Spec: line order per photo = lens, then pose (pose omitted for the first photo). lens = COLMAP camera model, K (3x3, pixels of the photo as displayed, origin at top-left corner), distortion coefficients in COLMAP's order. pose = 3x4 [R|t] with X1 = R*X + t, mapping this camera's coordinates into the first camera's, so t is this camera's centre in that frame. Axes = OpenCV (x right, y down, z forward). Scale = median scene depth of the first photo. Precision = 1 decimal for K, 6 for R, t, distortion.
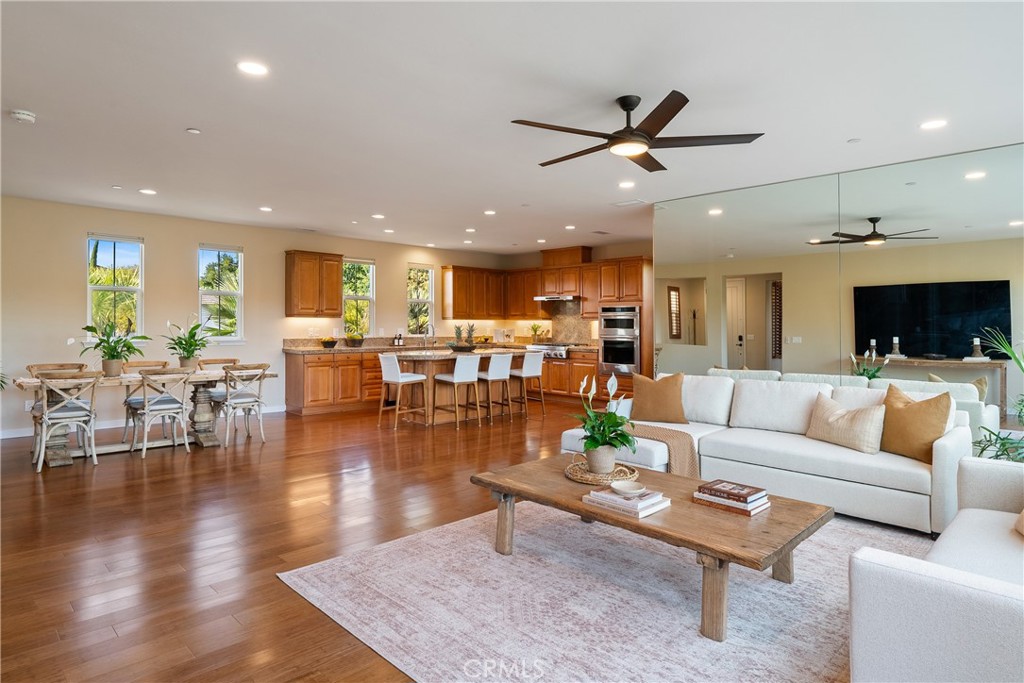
lens RADIAL K [[575.9, 0, 547.9], [0, 575.9, 341.9], [0, 0, 1]] dist [-0.014344, 0.000542]
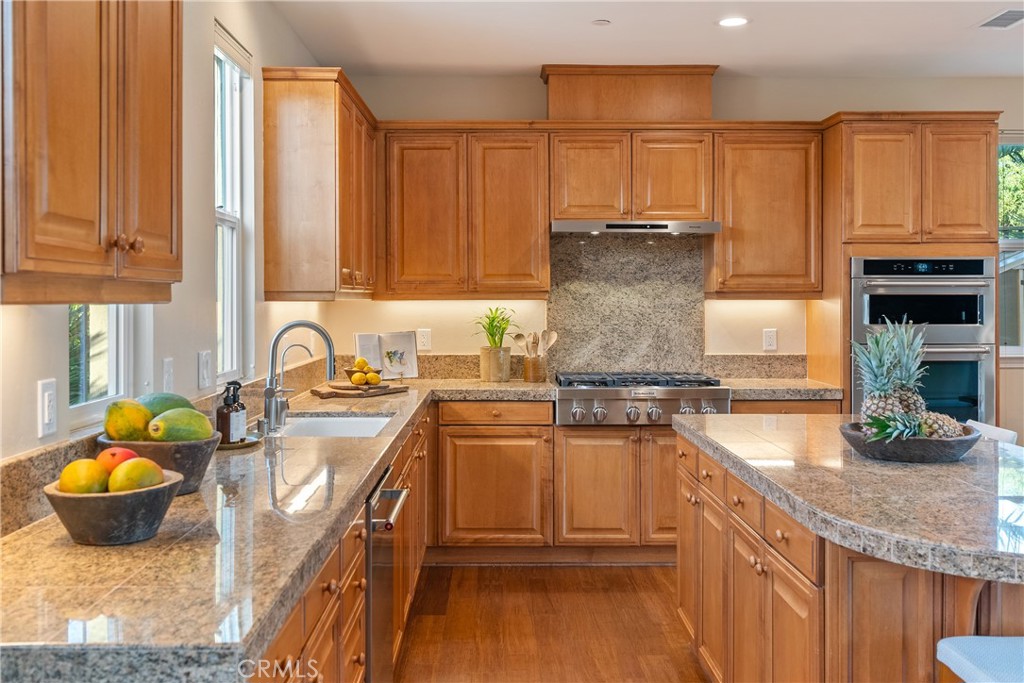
lens RADIAL K [[1009.7, 0, 513.9], [0, 1009.7, 315.4], [0, 0, 1]] dist [0.012673, 0.000000]
pose [[0.727830, -0.019791, 0.685472, -0.485735], [0.027272, 0.999628, -0.000096, -0.037880], [-0.685215, 0.018764, 0.728099, 0.799522]]
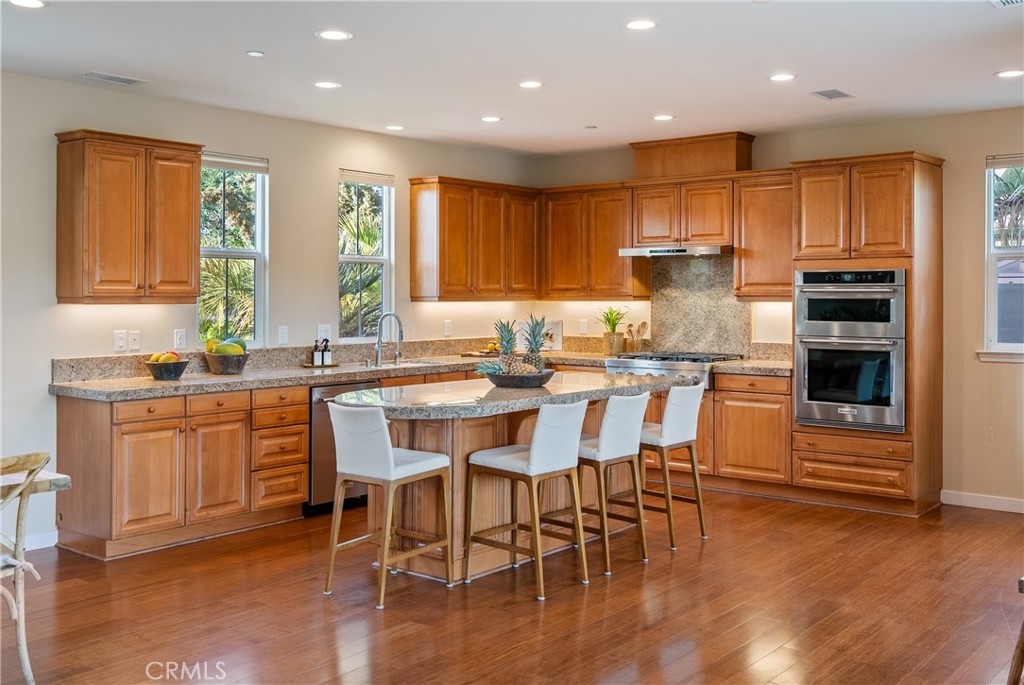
lens RADIAL K [[1009.7, 0, 526.2], [0, 1009.7, 312.1], [0, 0, 1]] dist [0.012673, 0.000000]
pose [[0.997859, -0.009104, 0.064772, -0.181281], [0.009971, 0.999865, -0.013068, -0.025000], [-0.064644, 0.013685, 0.997815, 0.290615]]
